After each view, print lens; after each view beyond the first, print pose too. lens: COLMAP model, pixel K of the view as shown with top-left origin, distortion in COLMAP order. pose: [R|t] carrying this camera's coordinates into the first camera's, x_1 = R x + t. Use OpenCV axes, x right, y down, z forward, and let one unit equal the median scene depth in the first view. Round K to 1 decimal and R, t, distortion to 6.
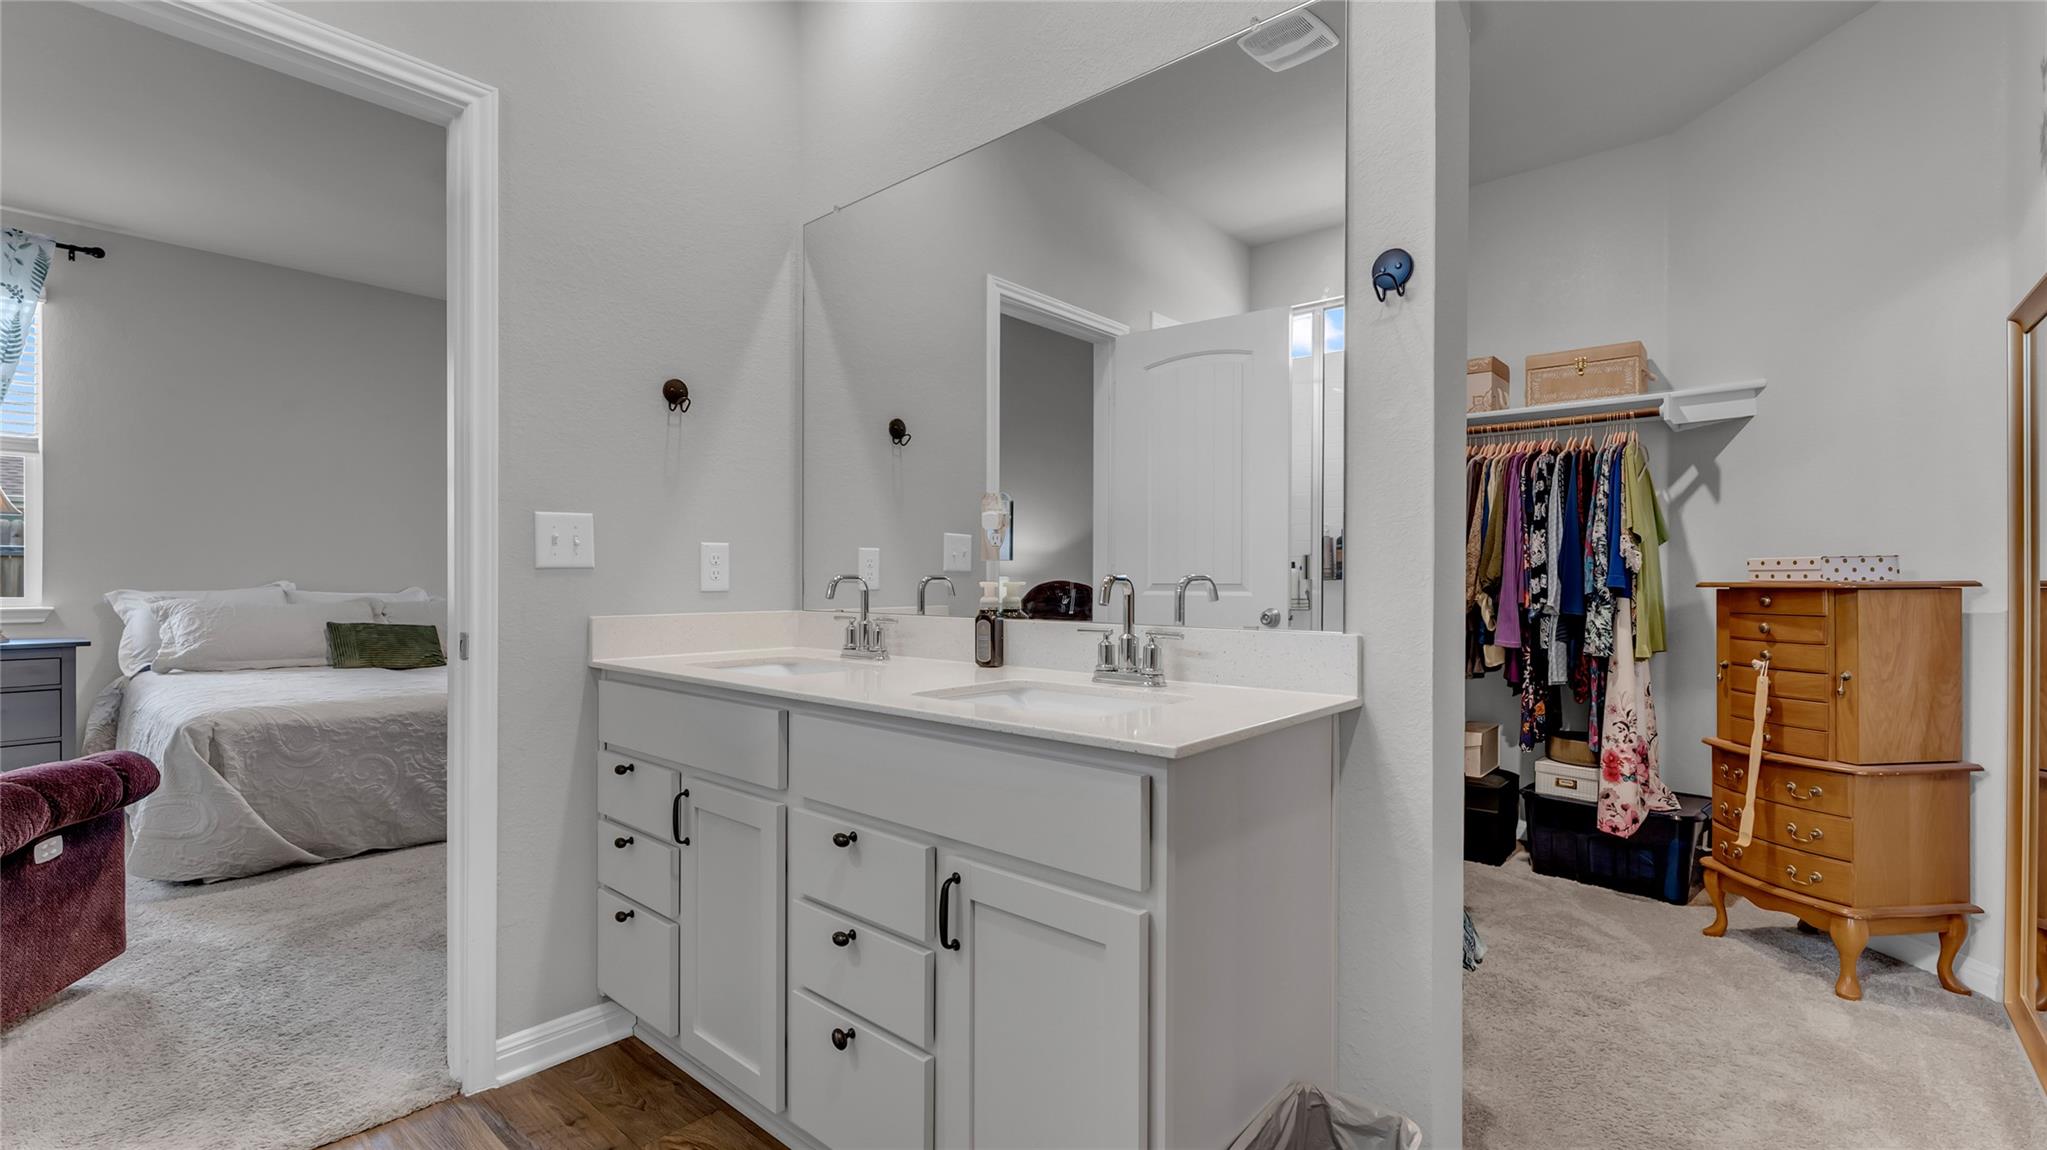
lens RADIAL K [[903.5, 0, 1021.5], [0, 903.5, 582.6], [0, 0, 1]] dist [0.003932, -0.000376]
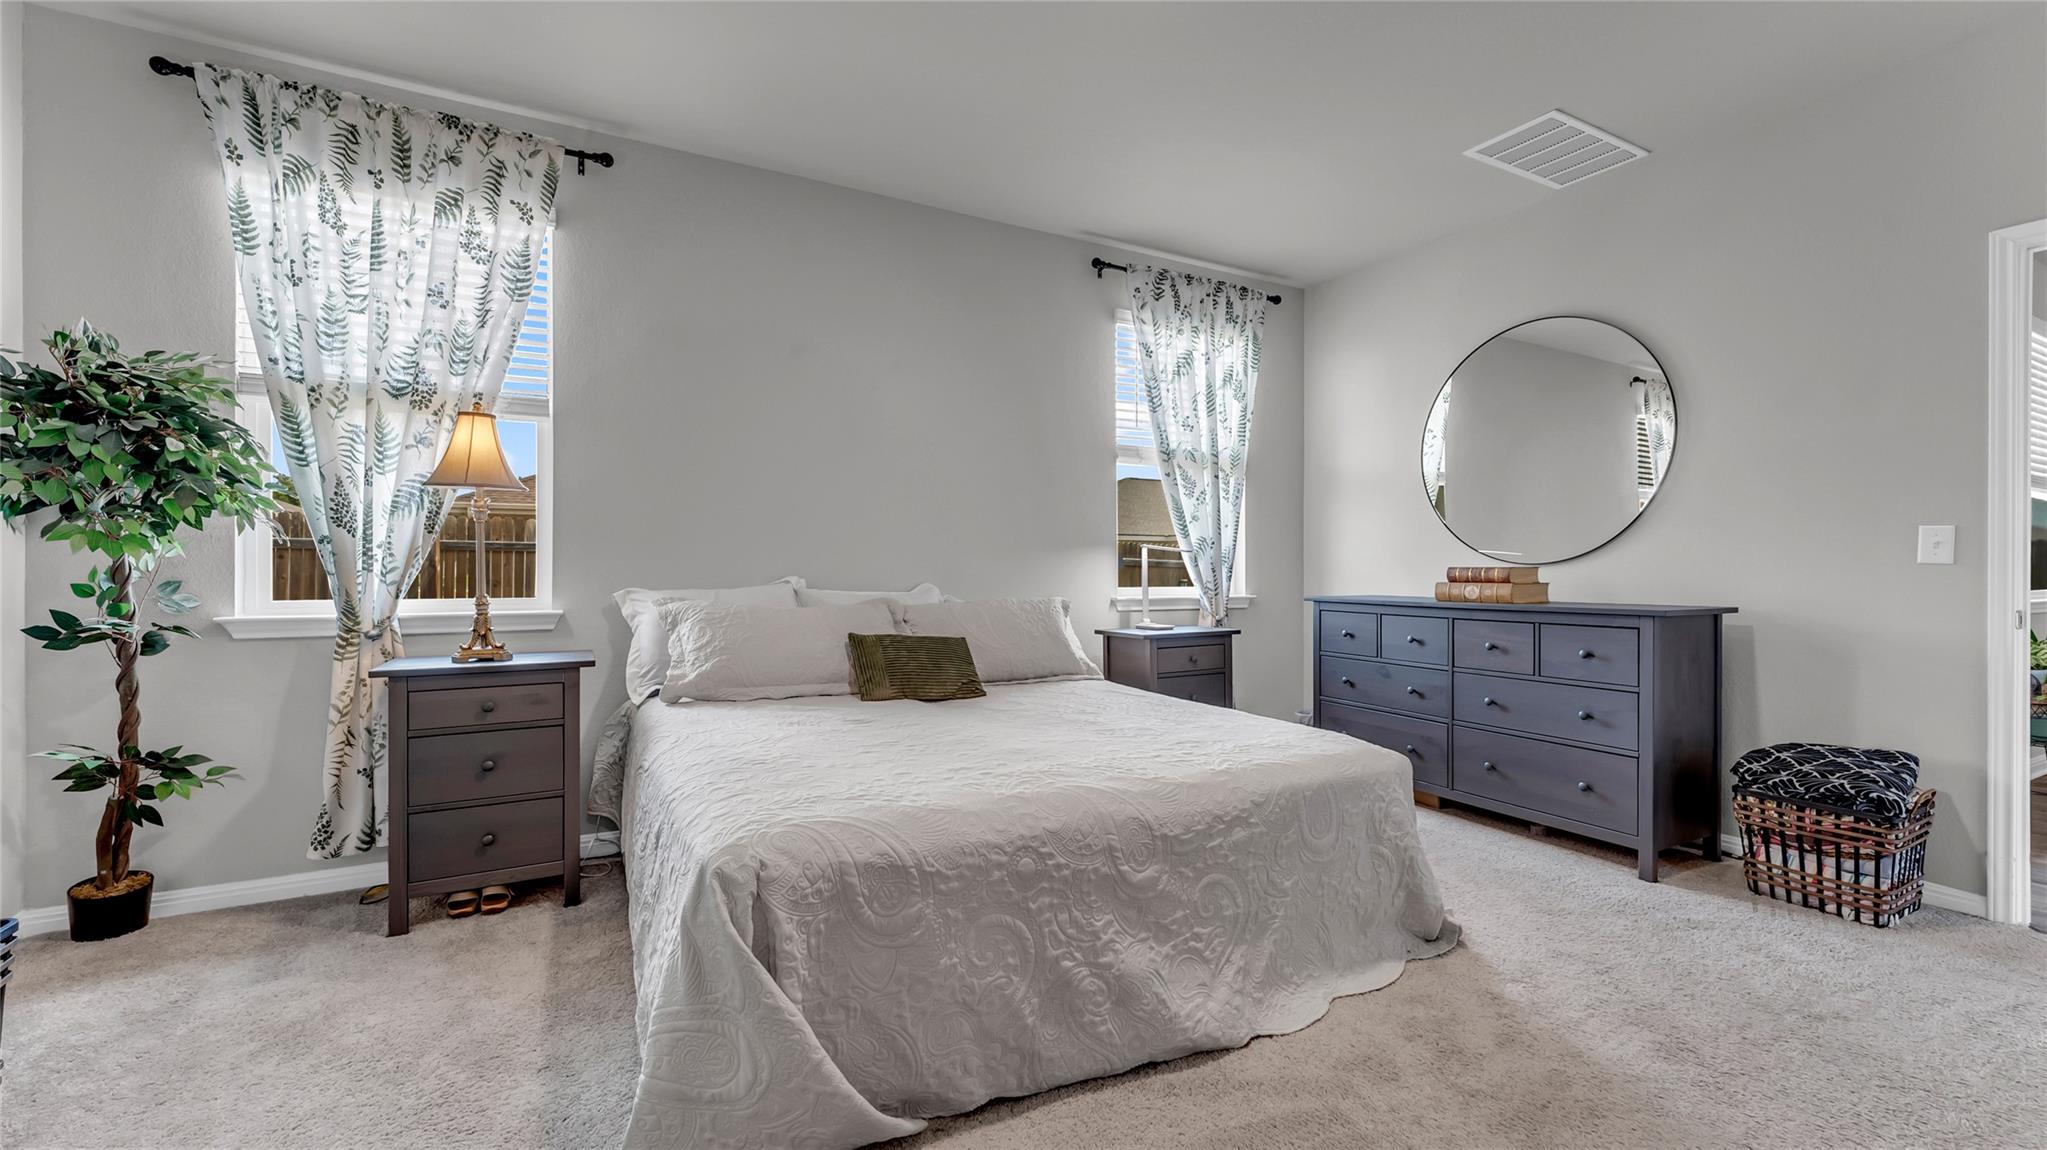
lens RADIAL K [[824.2, 0, 1023.8], [0, 824.2, 568.7], [0, 0, 1]] dist [0.007108, -0.001183]
pose [[0.940530, -0.002273, -0.339702, -0.298964], [0.000562, 0.999987, -0.005132, -0.003771], [0.339709, 0.004636, 0.940519, 0.309211]]
